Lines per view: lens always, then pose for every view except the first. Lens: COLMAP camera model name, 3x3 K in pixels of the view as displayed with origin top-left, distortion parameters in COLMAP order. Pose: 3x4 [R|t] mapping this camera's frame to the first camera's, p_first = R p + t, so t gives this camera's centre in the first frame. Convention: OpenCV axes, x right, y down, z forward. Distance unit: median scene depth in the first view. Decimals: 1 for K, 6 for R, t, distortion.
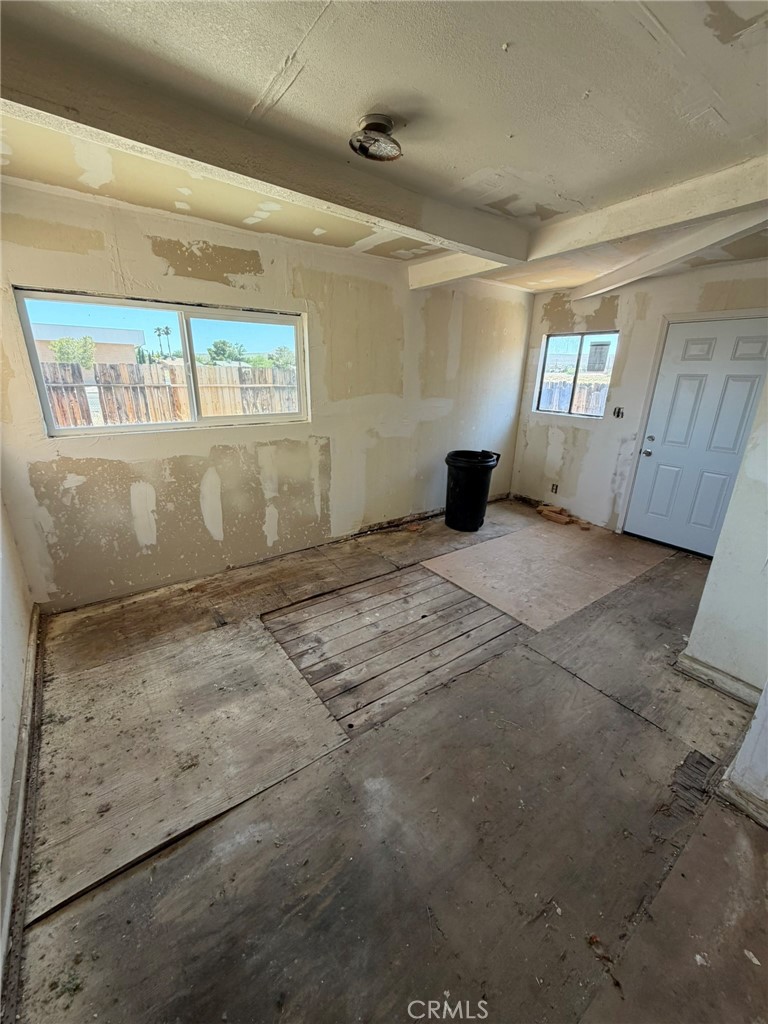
lens RADIAL K [[410.0, 0, 385.0], [0, 410.0, 511.5], [0, 0, 1]] dist [-0.001356, 0.000579]
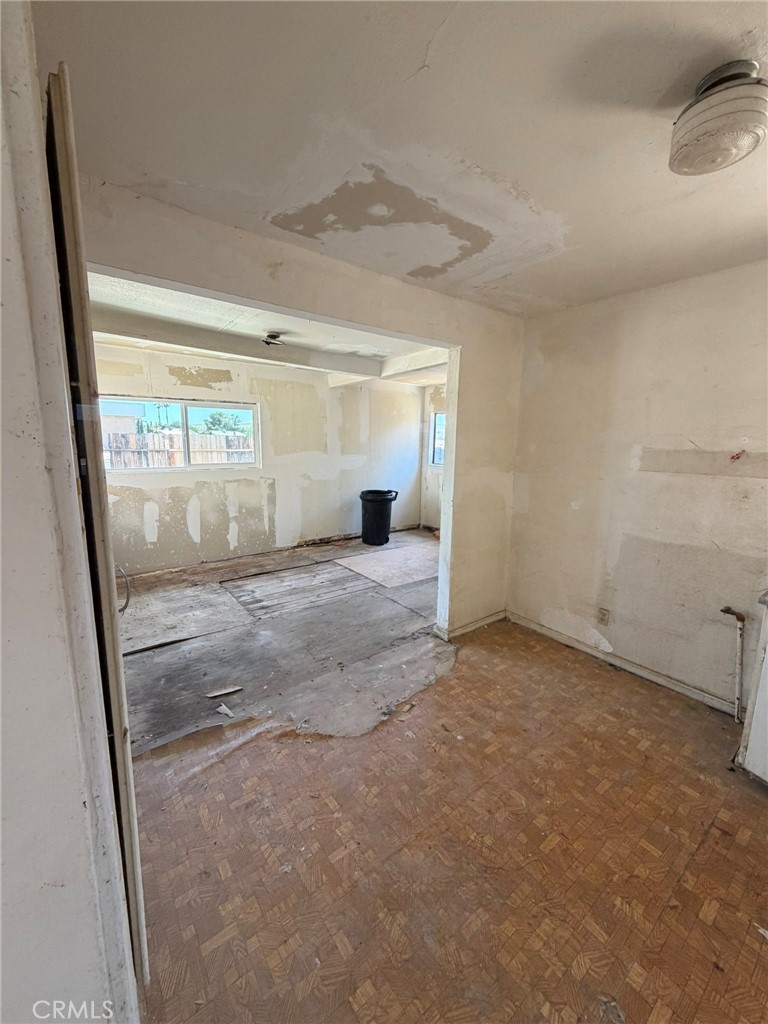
lens RADIAL K [[410.0, 0, 383.7], [0, 410.0, 510.1], [0, 0, 1]] dist [-0.001356, 0.000579]
pose [[0.999763, -0.007707, 0.020345, 0.277219], [0.010838, 0.987285, -0.158592, 0.211433], [-0.018864, 0.158775, 0.987135, -0.578773]]
